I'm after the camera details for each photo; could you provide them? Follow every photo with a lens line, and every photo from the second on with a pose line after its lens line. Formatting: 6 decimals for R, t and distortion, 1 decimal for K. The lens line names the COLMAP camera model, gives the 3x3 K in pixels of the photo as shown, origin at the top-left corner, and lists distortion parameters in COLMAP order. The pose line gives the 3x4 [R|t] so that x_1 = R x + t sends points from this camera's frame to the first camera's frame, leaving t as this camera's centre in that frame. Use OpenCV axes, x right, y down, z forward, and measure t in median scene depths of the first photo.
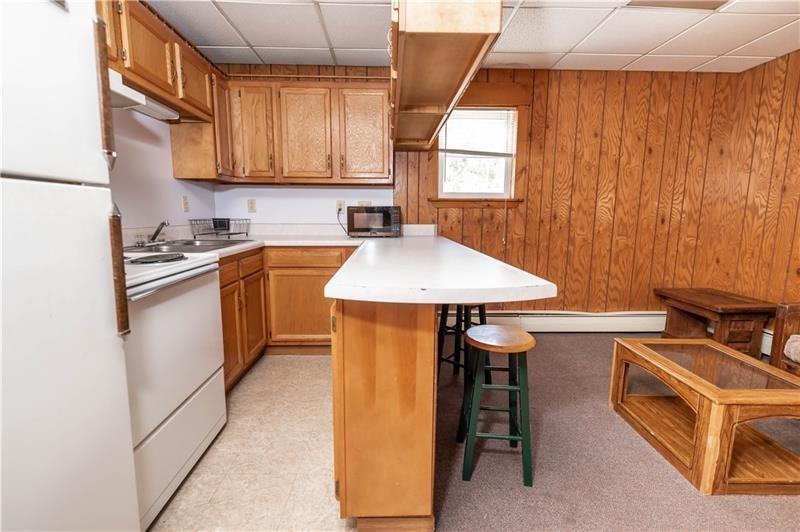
lens RADIAL K [[362.0, 0, 400.0], [0, 362.0, 266.0], [0, 0, 1]] dist [-0.001752, -0.000729]
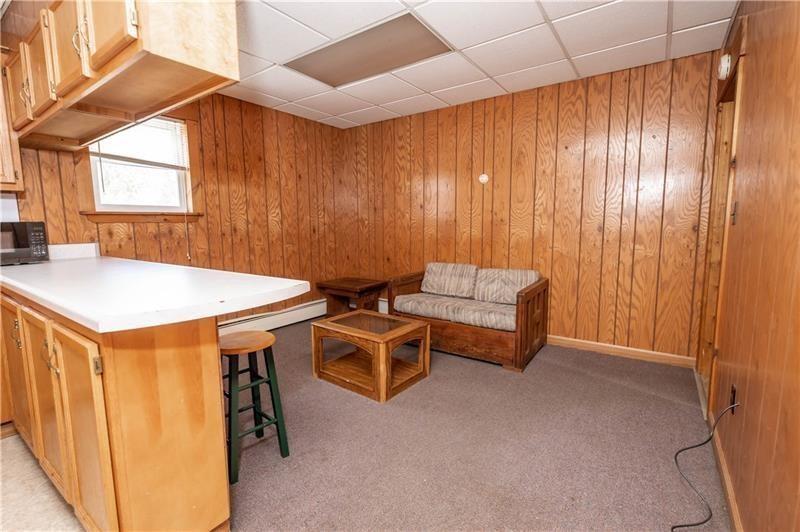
lens RADIAL K [[362.0, 0, 400.0], [0, 362.0, 266.0], [0, 0, 1]] dist [-0.001752, -0.000729]
pose [[0.600562, -0.105023, 0.792650, -0.149775], [0.128335, 0.991145, 0.034088, -0.003415], [-0.789211, 0.081253, 0.608723, -0.036255]]
